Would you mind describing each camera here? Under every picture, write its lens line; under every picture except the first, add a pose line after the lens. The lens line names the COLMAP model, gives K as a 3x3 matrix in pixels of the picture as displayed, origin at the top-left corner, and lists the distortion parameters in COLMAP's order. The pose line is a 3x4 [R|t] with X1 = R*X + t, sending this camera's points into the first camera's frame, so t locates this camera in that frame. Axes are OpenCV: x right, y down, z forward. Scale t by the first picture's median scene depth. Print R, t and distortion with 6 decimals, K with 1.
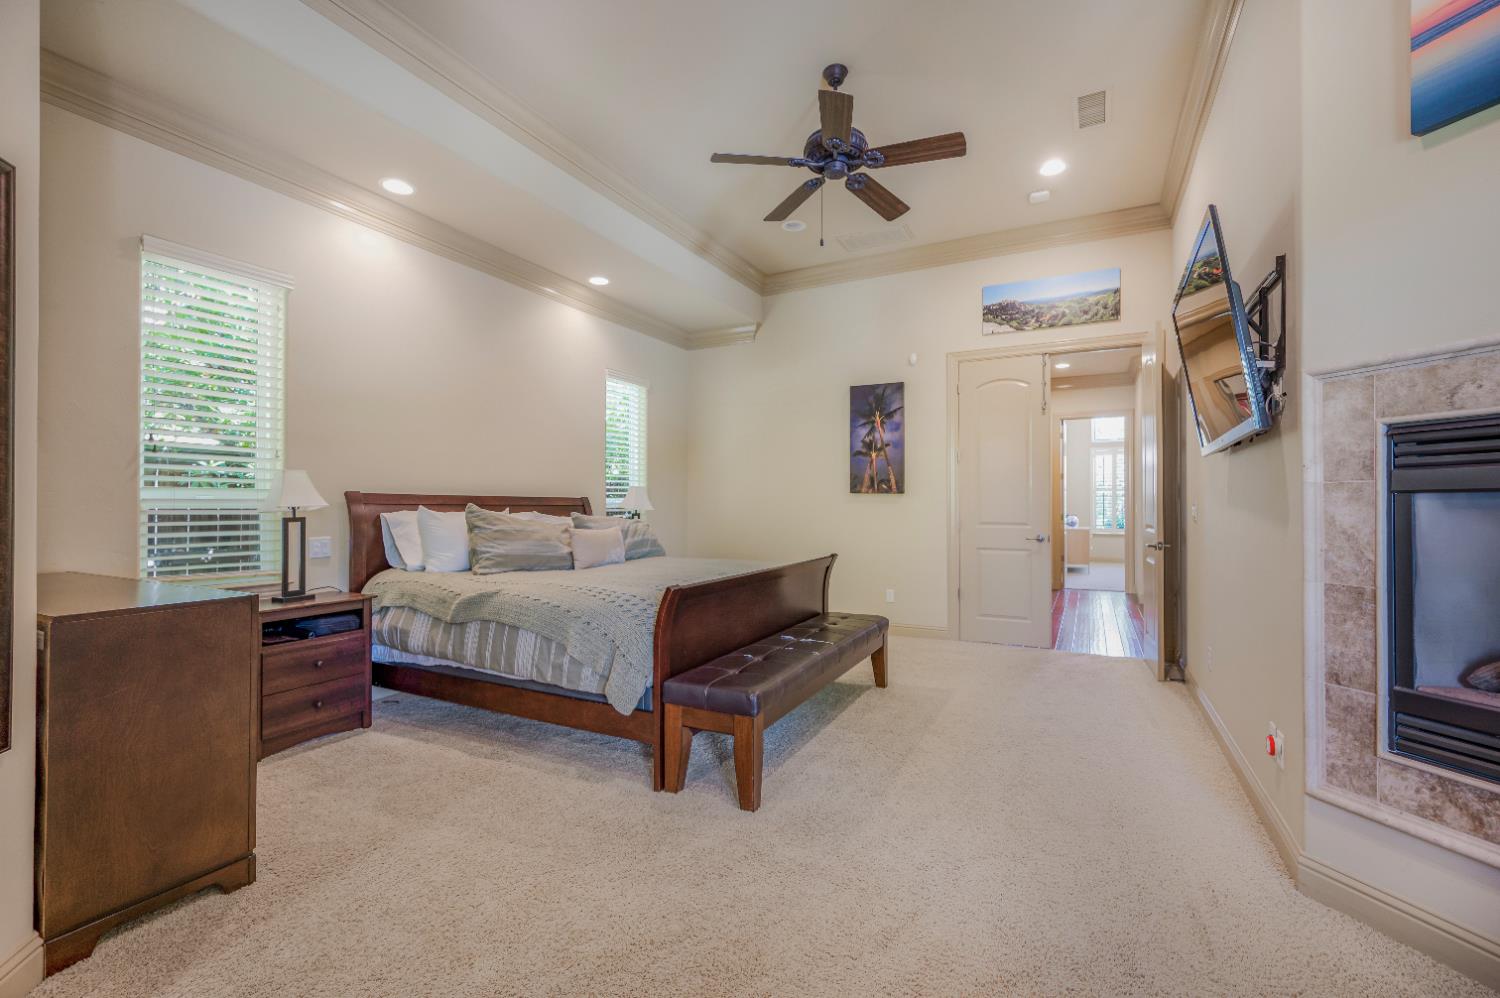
lens RADIAL K [[638.1, 0, 753.6], [0, 638.1, 502.2], [0, 0, 1]] dist [0.001712, 0.000459]
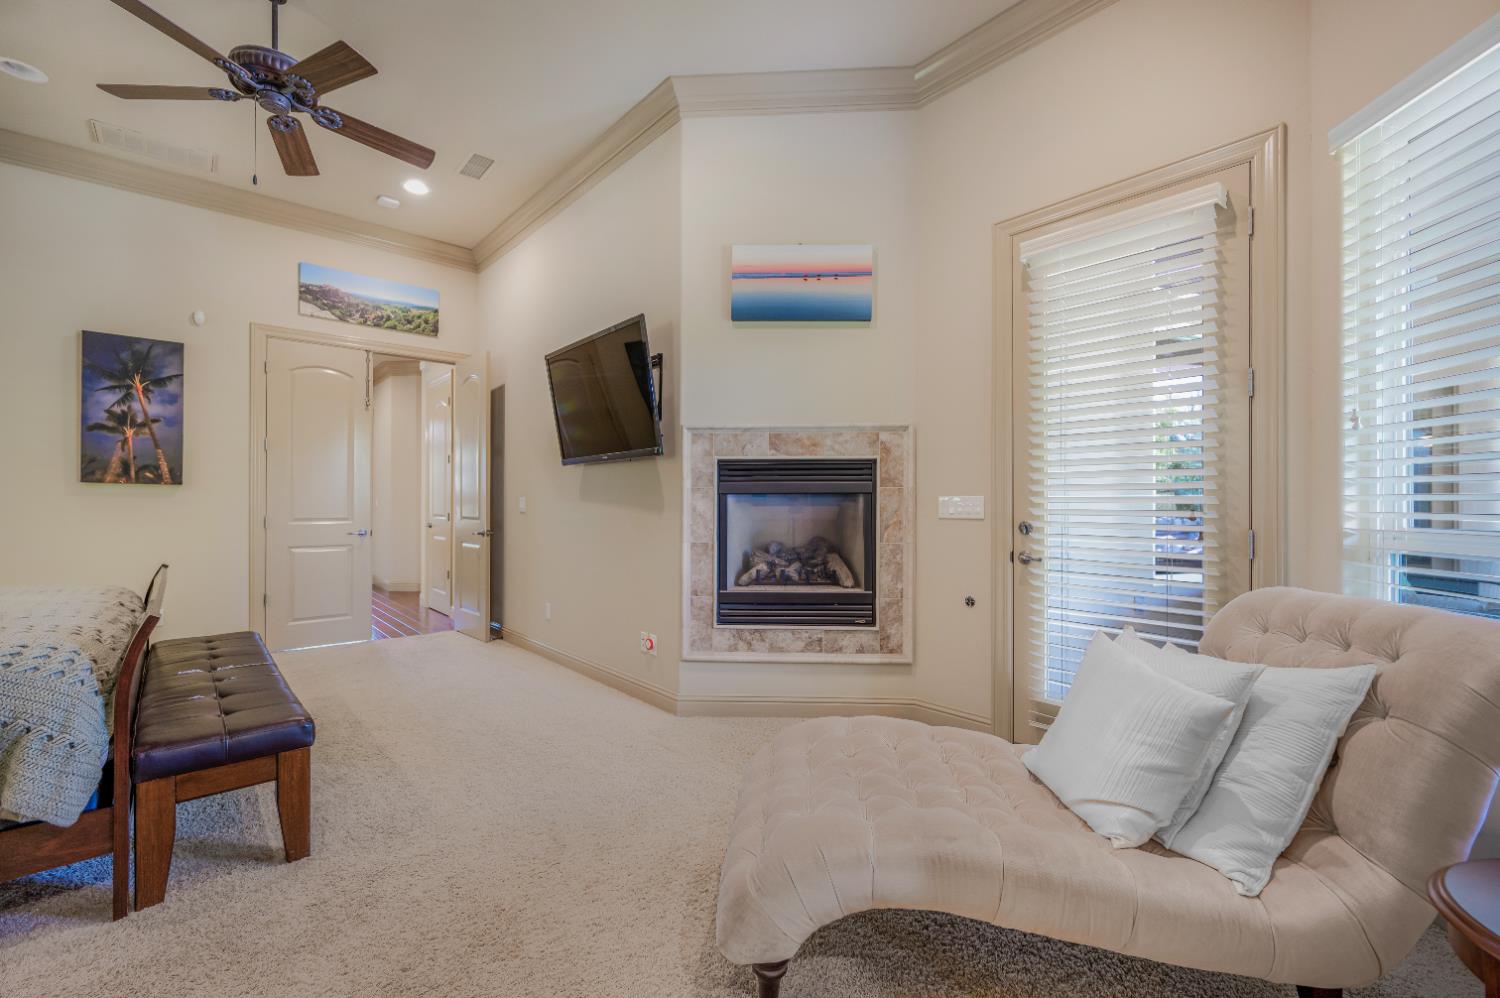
lens RADIAL K [[638.1, 0, 753.6], [0, 638.1, 502.2], [0, 0, 1]] dist [0.001712, 0.000459]
pose [[0.355930, -0.000752, 0.934512, -0.271669], [-0.006079, 0.999977, 0.003120, 0.001165], [-0.934493, -0.006791, 0.355917, 0.063917]]
